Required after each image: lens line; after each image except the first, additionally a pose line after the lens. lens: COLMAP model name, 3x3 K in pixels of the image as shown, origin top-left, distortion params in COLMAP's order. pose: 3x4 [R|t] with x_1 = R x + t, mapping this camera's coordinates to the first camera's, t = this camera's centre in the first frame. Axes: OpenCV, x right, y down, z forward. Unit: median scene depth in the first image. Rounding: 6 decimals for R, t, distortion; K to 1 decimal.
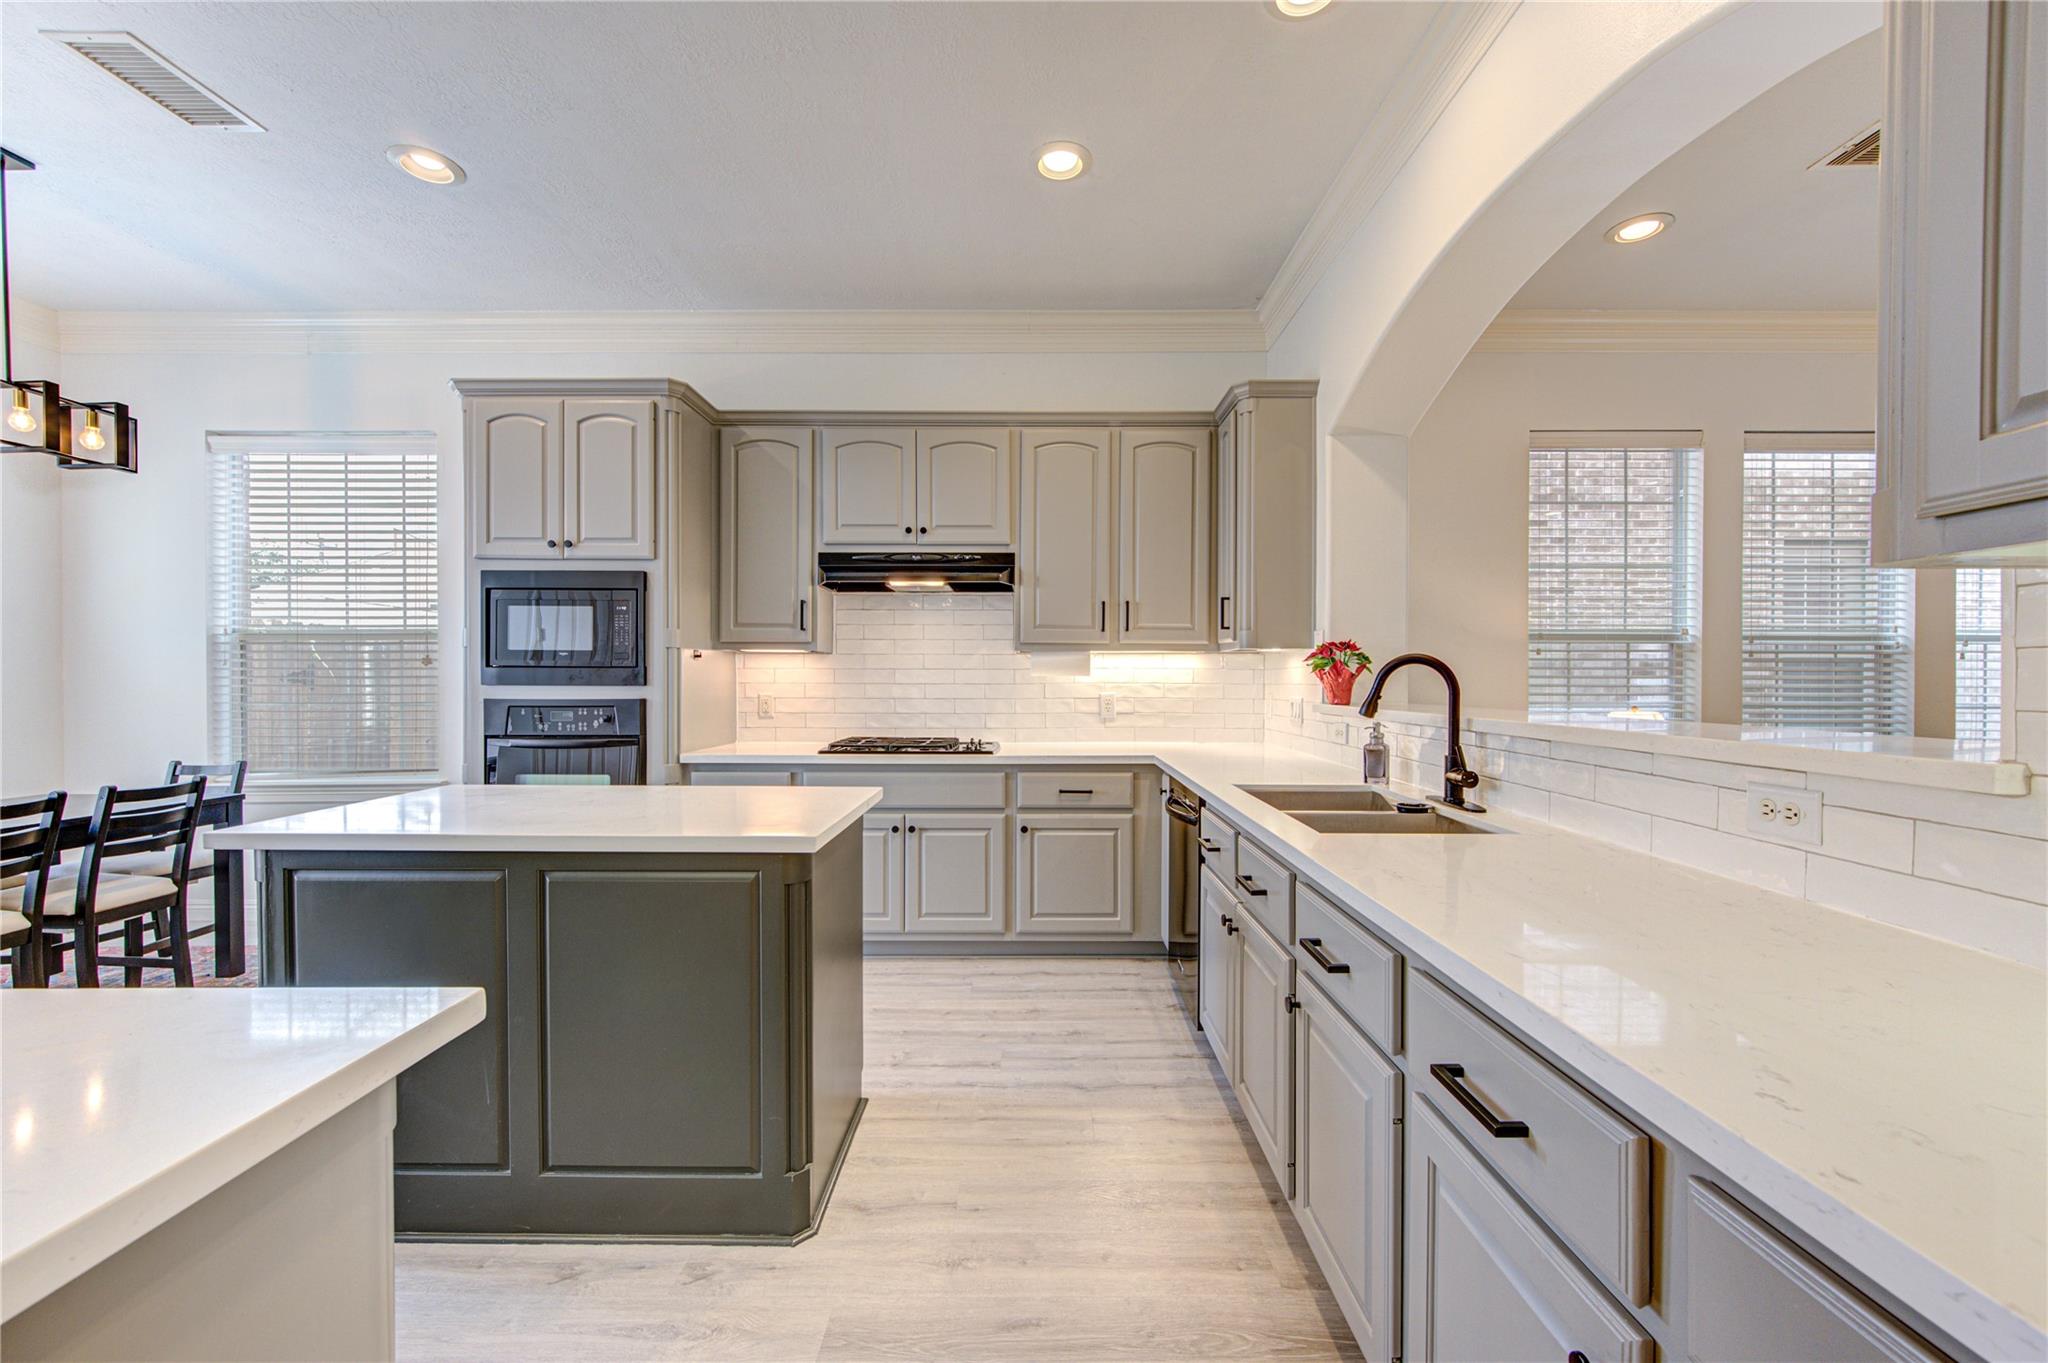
lens RADIAL K [[789.5, 0, 1033.8], [0, 789.5, 685.0], [0, 0, 1]] dist [-0.002664, -0.000284]
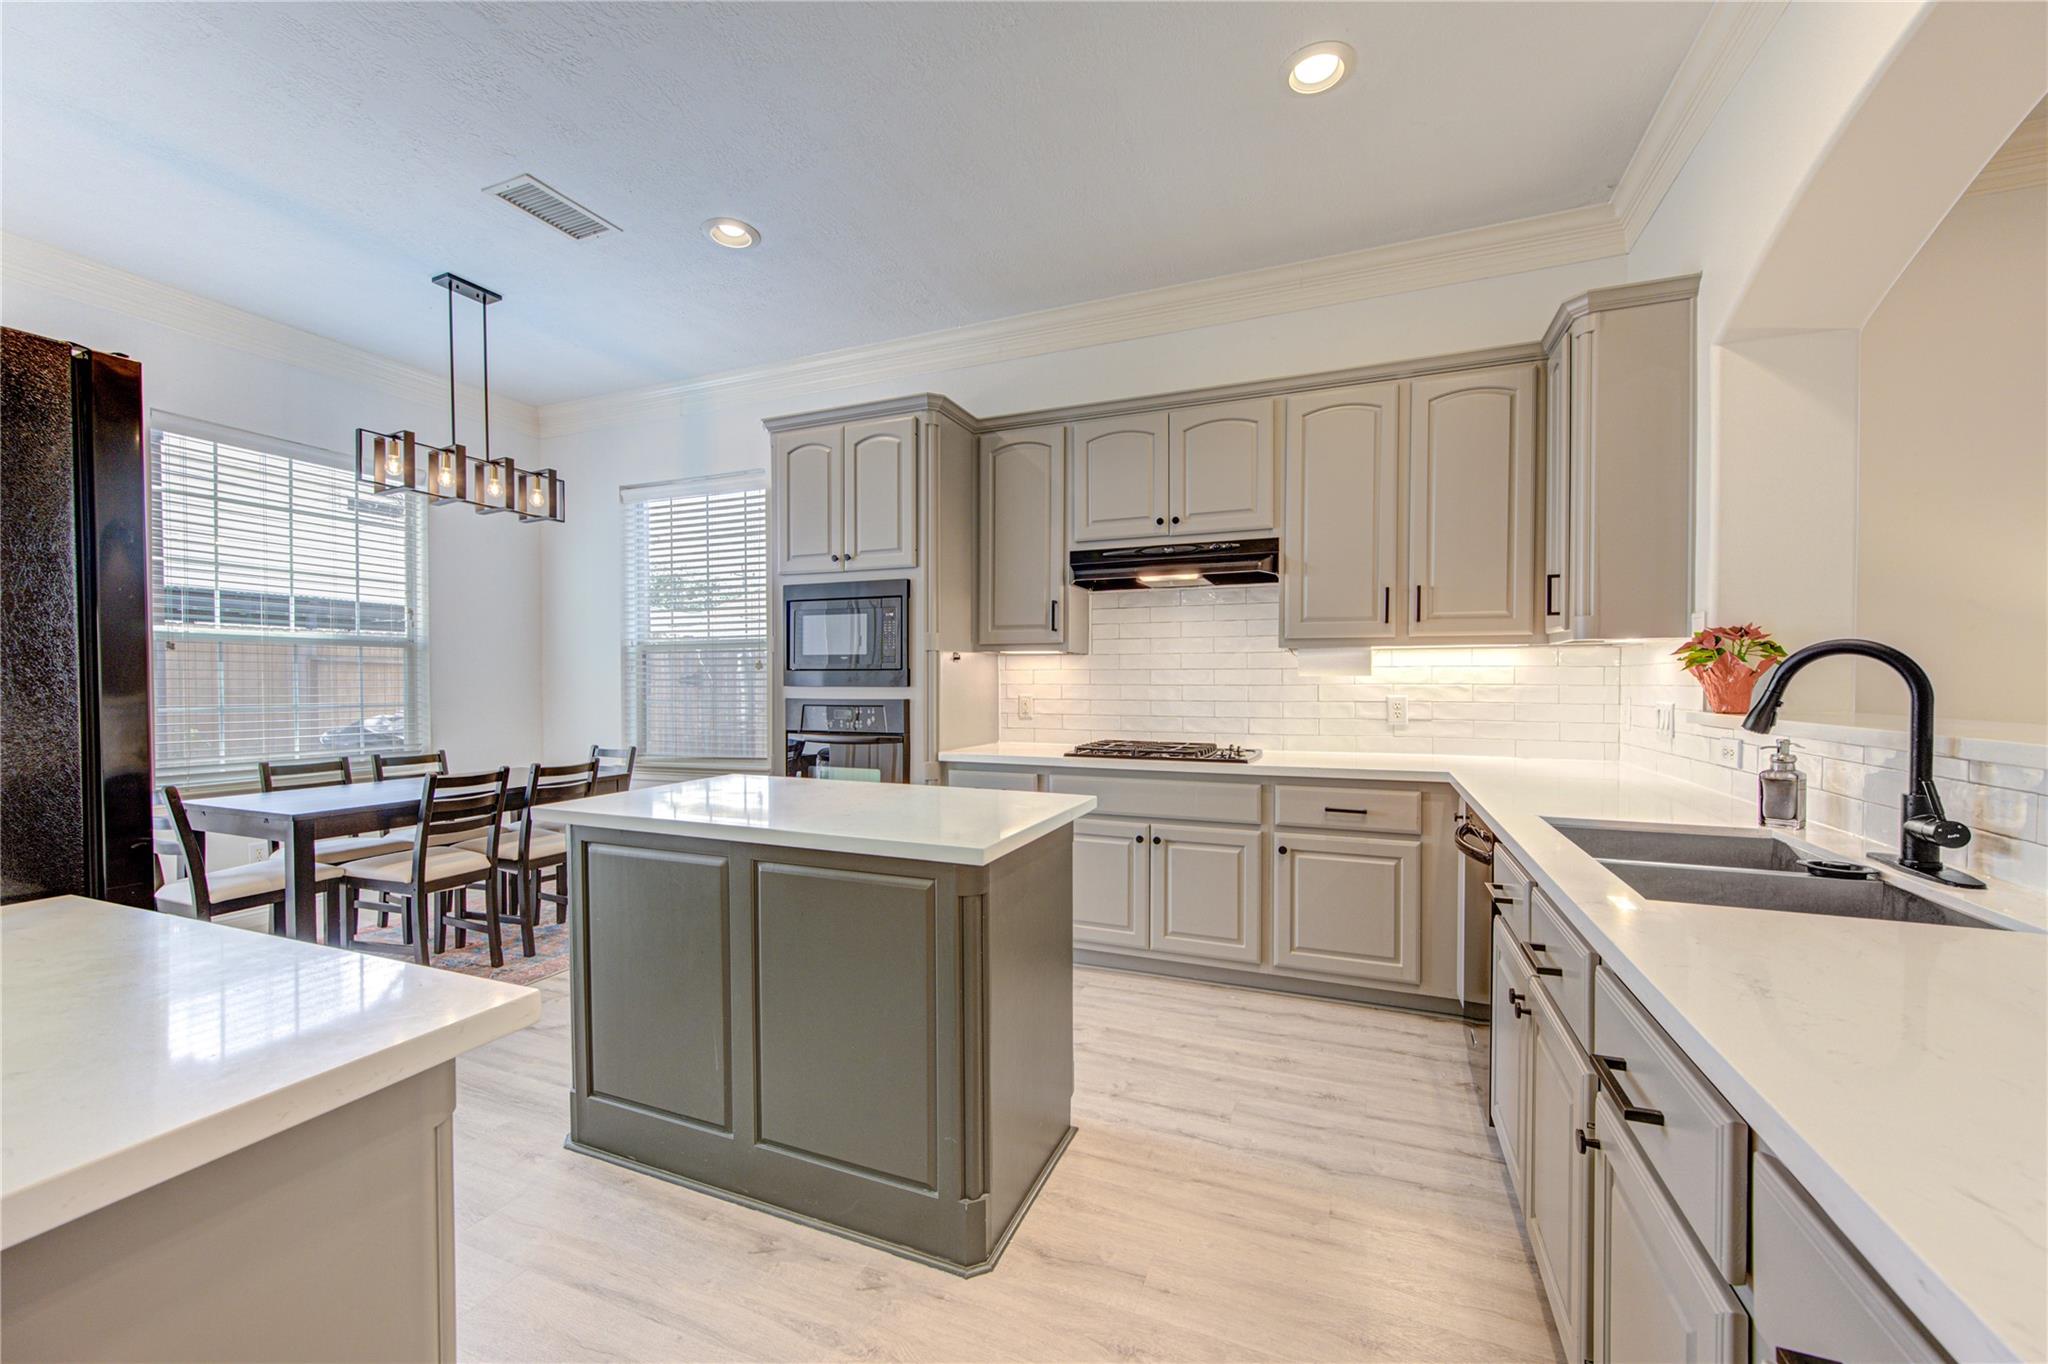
lens RADIAL K [[790.6, 0, 1035.4], [0, 790.6, 692.4], [0, 0, 1]] dist [-0.001029, -0.000647]
pose [[0.926066, 0.003137, -0.377349, 0.071404], [-0.000398, 0.999973, 0.007336, 0.000571], [0.377362, -0.006644, 0.926042, 0.087761]]
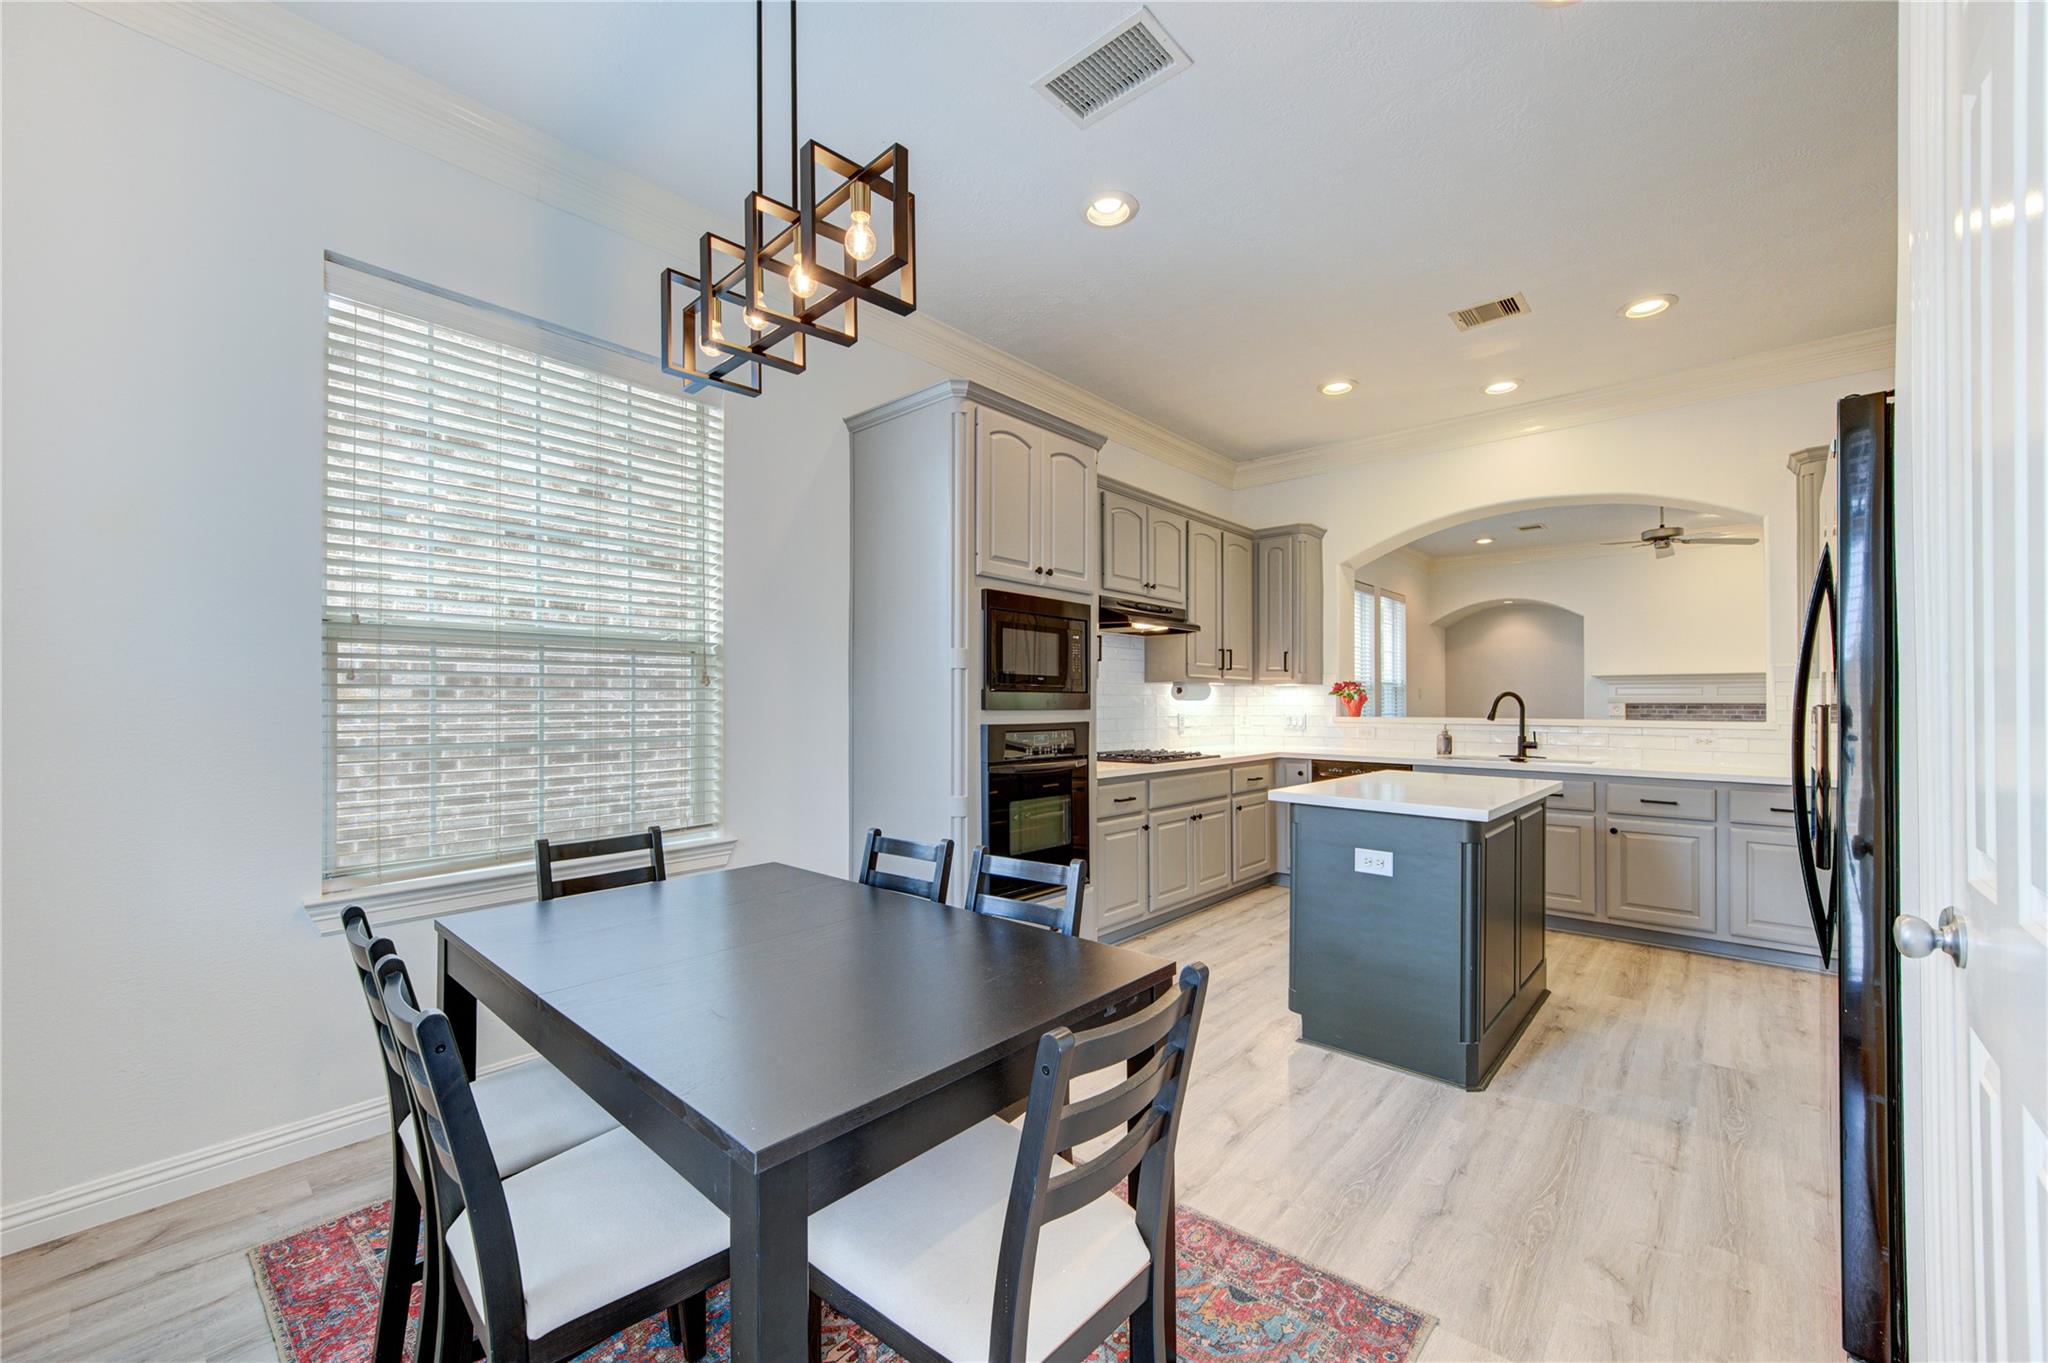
lens RADIAL K [[789.5, 0, 1033.4], [0, 789.5, 692.7], [0, 0, 1]] dist [-0.002664, -0.000284]
pose [[0.666647, 0.008522, 0.745325, -1.473668], [0.004599, 0.999869, -0.015546, -0.006227], [-0.745359, 0.013791, 0.666520, 0.357538]]
